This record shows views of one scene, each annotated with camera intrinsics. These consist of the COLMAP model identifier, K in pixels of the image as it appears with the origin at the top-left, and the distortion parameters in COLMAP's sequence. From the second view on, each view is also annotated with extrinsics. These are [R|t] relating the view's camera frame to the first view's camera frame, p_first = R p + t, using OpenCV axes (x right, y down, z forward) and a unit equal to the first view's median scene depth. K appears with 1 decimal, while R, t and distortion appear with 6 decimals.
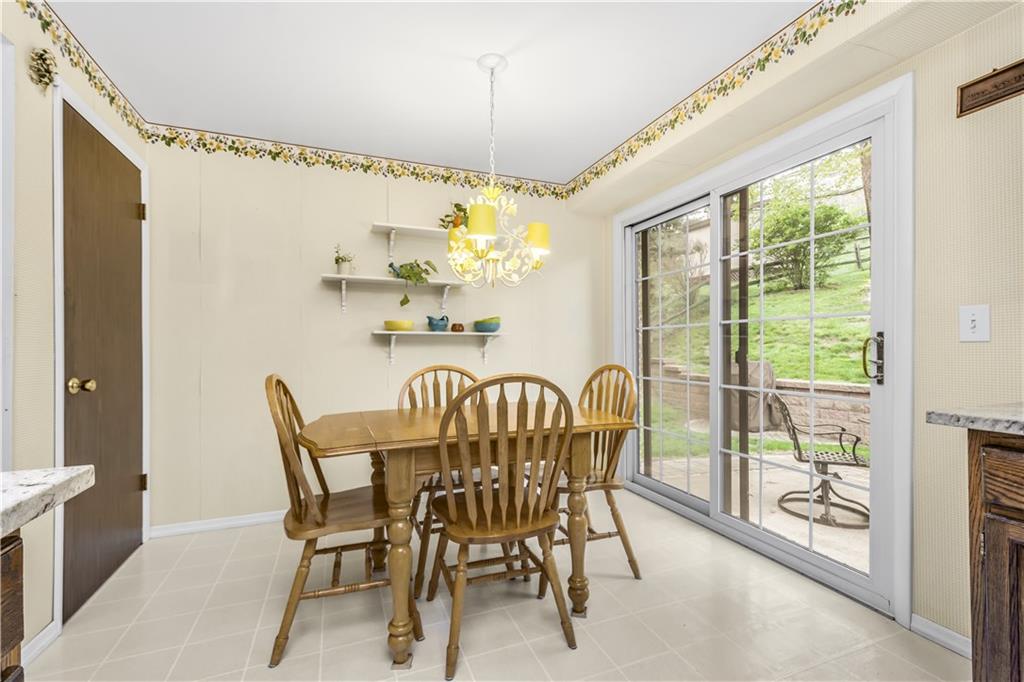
lens RADIAL K [[449.3, 0, 510.6], [0, 449.3, 347.1], [0, 0, 1]] dist [-0.000082, -0.000062]
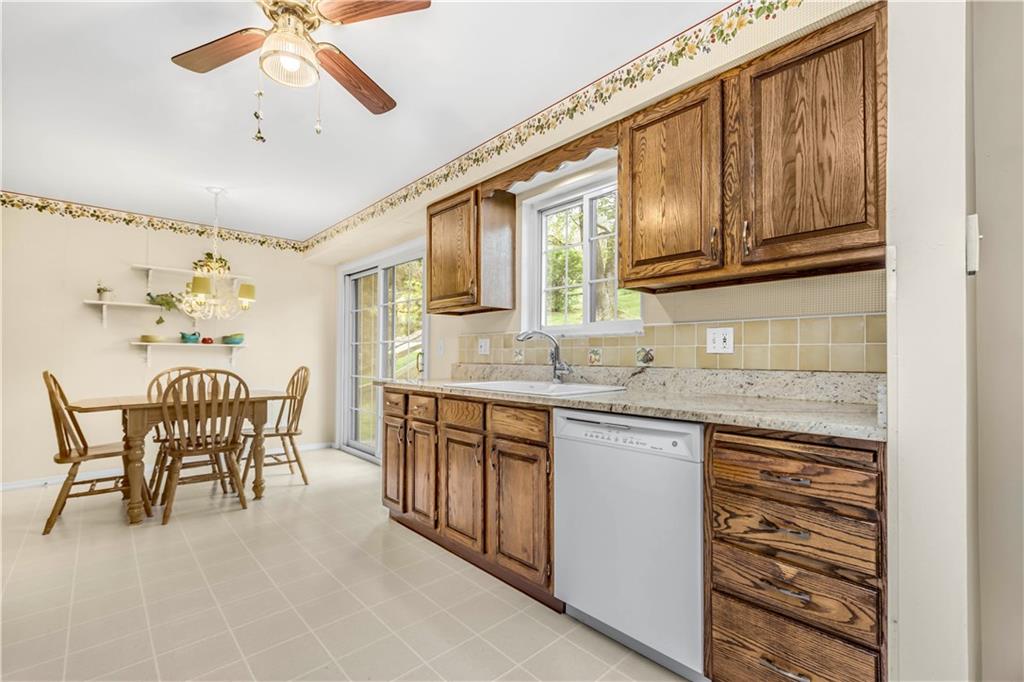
lens RADIAL K [[448.0, 0, 508.4], [0, 448.0, 346.3], [0, 0, 1]] dist [0.016354, -0.005213]
pose [[0.932702, 0.018252, 0.360186, 0.272462], [-0.010471, 0.999668, -0.023545, -0.002625], [-0.360496, 0.018189, 0.932583, -0.701689]]
